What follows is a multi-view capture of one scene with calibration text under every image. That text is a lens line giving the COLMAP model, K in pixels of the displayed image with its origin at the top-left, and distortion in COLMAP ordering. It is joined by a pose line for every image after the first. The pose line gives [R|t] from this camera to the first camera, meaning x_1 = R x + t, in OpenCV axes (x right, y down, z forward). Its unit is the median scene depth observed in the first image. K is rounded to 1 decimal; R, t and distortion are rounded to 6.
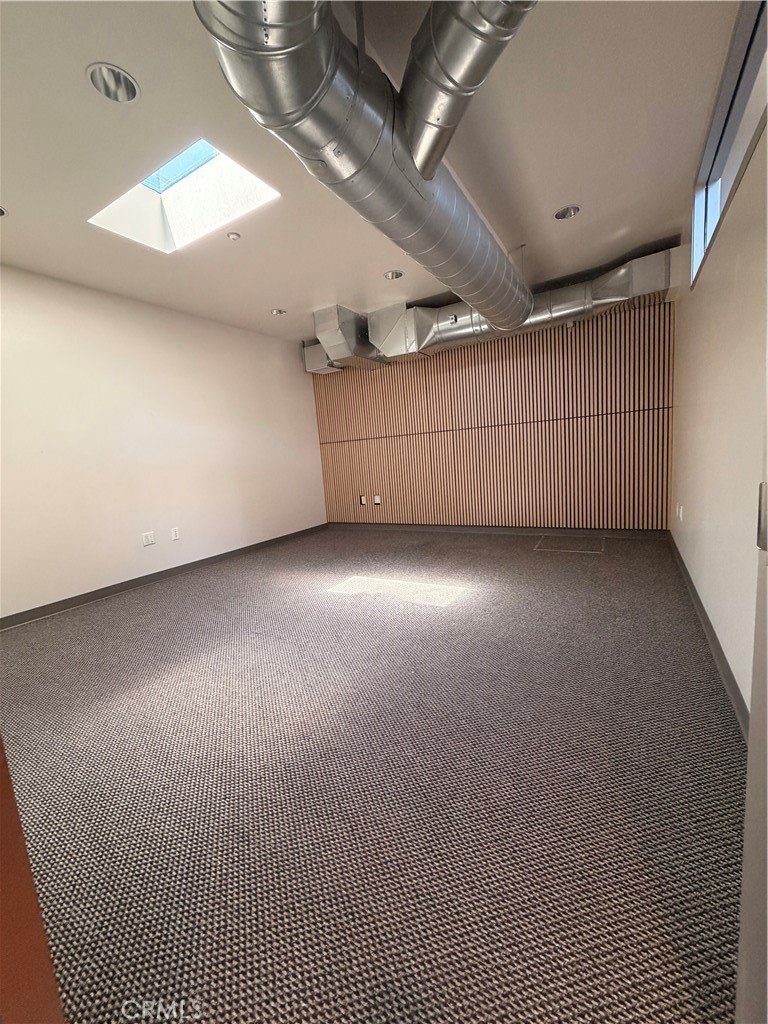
lens RADIAL K [[408.8, 0, 385.6], [0, 408.8, 507.9], [0, 0, 1]] dist [0.007334, -0.000059]
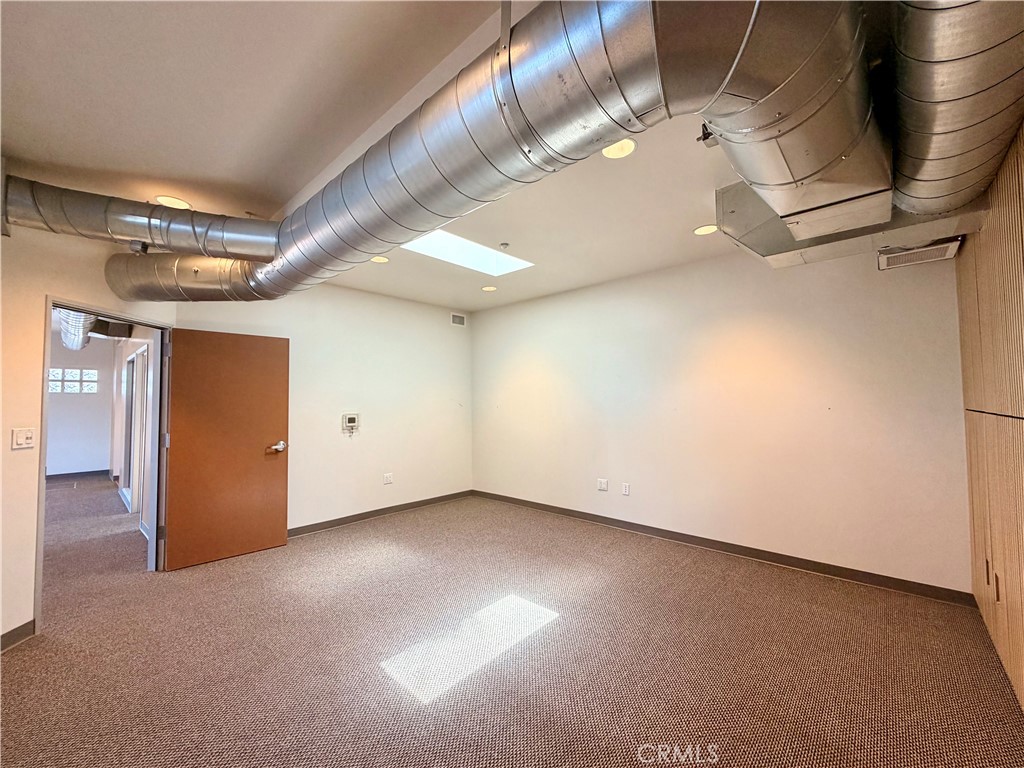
lens RADIAL K [[408.8, 0, 508.6], [0, 408.8, 383.7], [0, 0, 1]] dist [0.007334, -0.000059]
pose [[-0.214621, 0.040144, -0.975872, 0.707921], [-0.104322, 0.992497, 0.063771, -0.304525], [0.971110, 0.115491, -0.208823, 1.143045]]
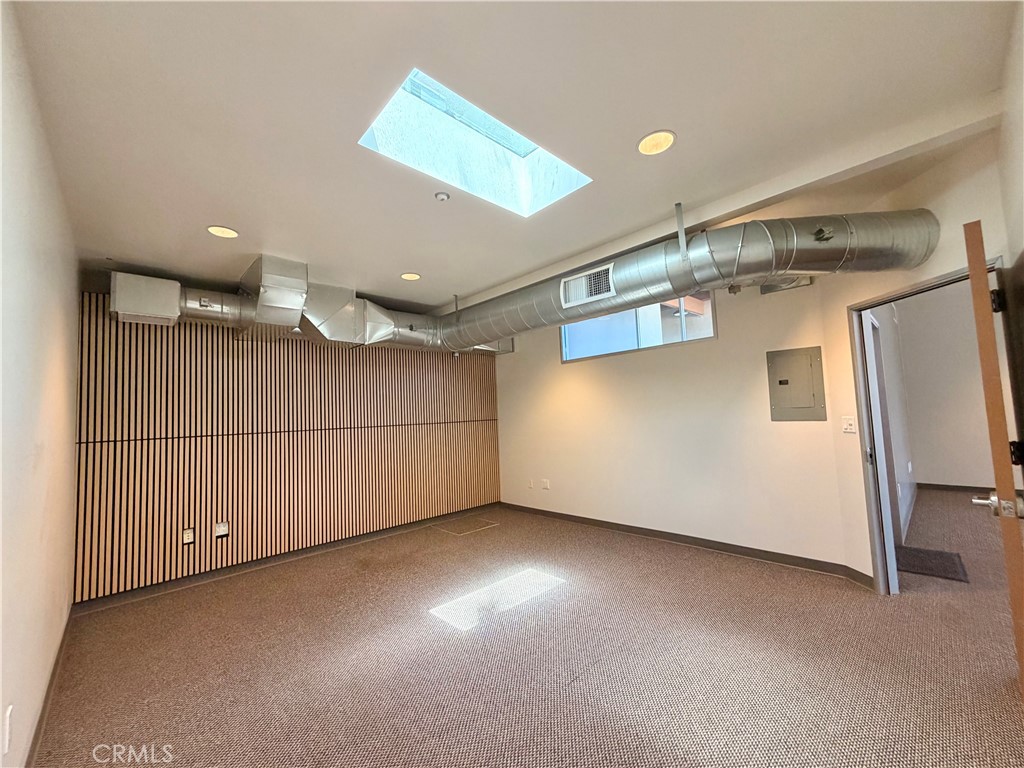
lens RADIAL K [[408.8, 0, 508.6], [0, 408.8, 383.7], [0, 0, 1]] dist [0.007334, -0.000059]
pose [[0.277190, 0.139005, 0.950707, -0.947732], [0.147015, 0.971692, -0.184937, -0.100571], [-0.949501, 0.191031, 0.248907, 0.645455]]
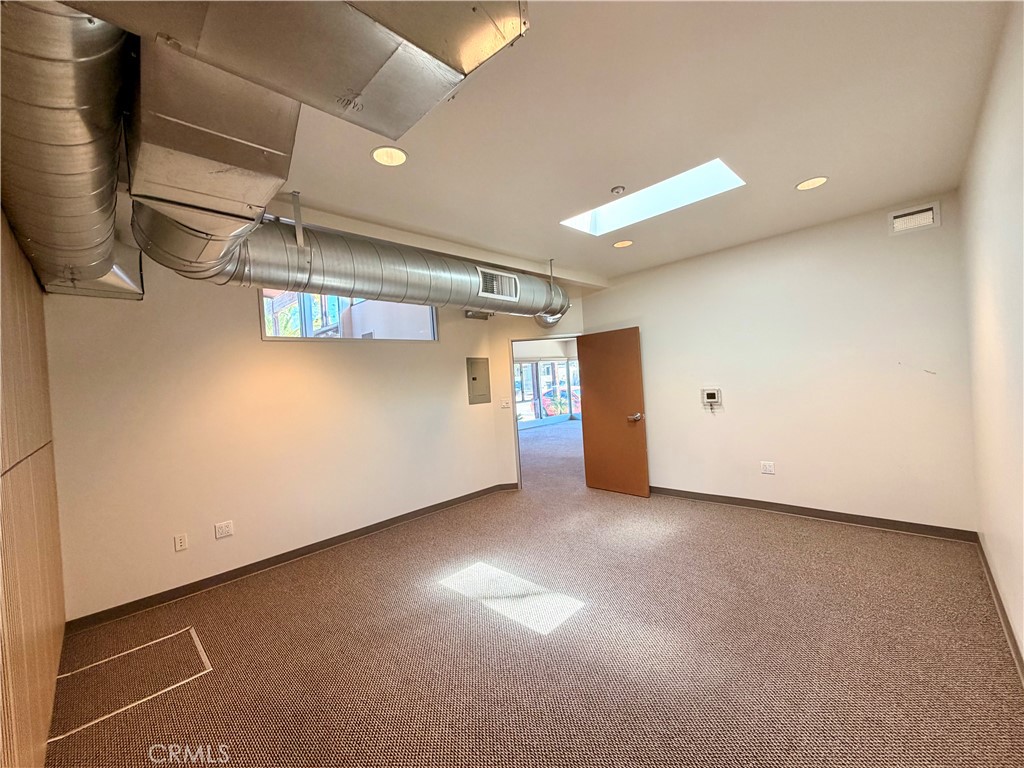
lens RADIAL K [[408.8, 0, 508.6], [0, 408.8, 383.7], [0, 0, 1]] dist [0.007334, -0.000059]
pose [[-0.959086, 0.143548, 0.244023, -0.261524], [0.175682, 0.977663, 0.115369, -0.340959], [-0.222011, 0.153520, -0.962882, 1.766918]]
